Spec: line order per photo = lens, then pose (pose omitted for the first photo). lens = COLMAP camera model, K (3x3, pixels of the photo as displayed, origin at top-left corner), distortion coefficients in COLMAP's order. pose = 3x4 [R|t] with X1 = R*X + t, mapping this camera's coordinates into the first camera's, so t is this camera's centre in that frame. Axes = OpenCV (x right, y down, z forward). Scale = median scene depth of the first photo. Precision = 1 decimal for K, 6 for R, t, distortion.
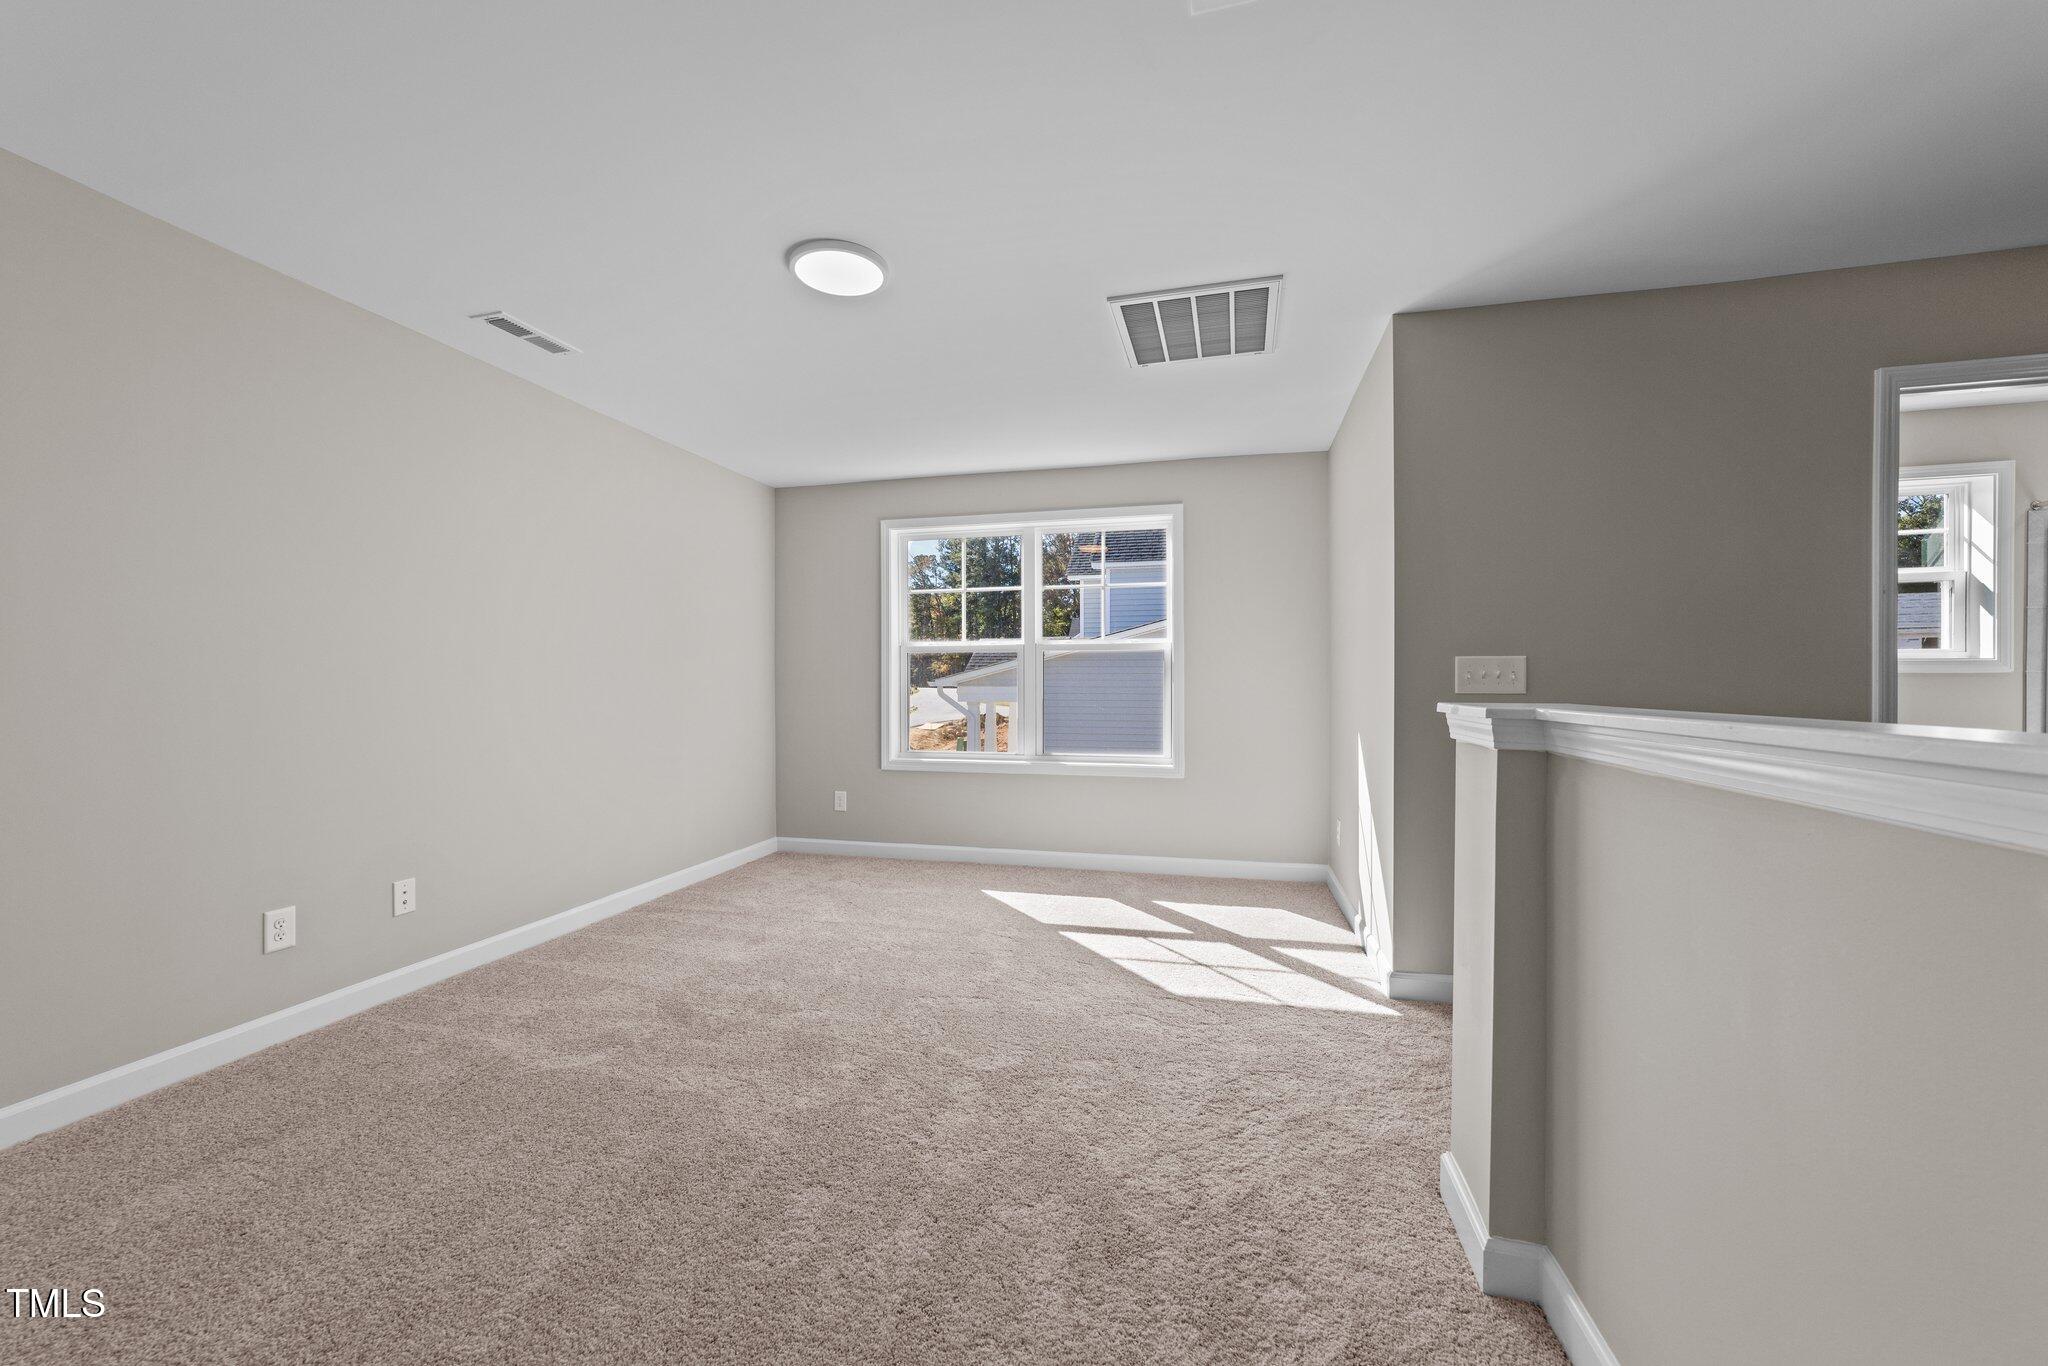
lens RADIAL K [[778.7, 0, 1023.8], [0, 778.7, 687.6], [0, 0, 1]] dist [-0.025553, 0.012192]
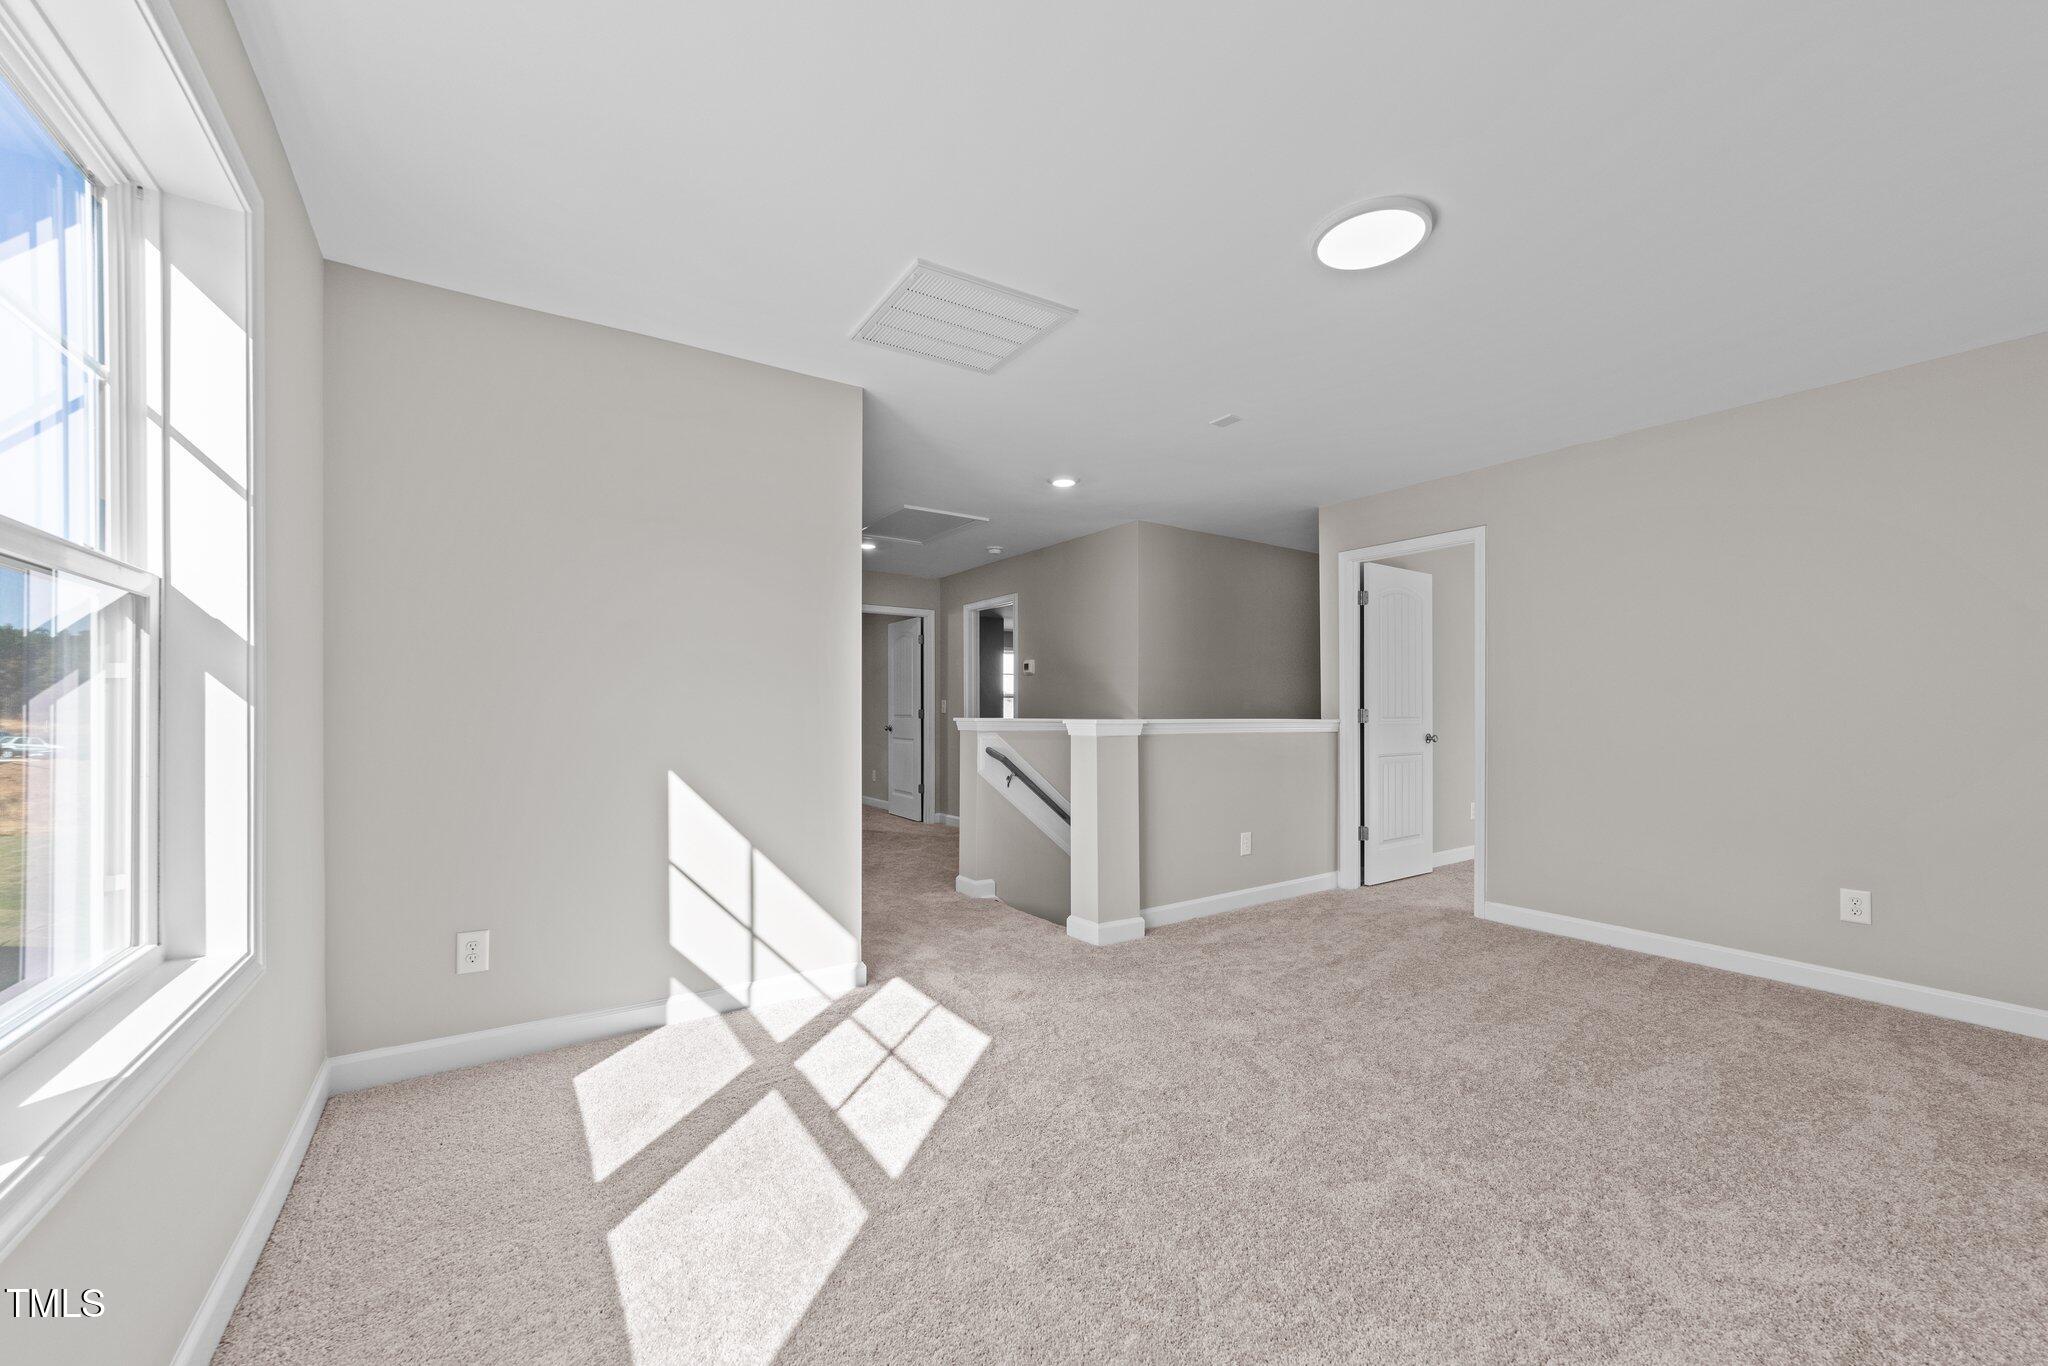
lens RADIAL K [[778.7, 0, 1023.8], [0, 778.7, 687.6], [0, 0, 1]] dist [-0.025553, 0.012192]
pose [[-0.733210, 0.021062, 0.679676, -0.426893], [0.005374, 0.999668, -0.025180, -0.002521], [-0.679981, -0.014809, -0.733080, 1.504886]]
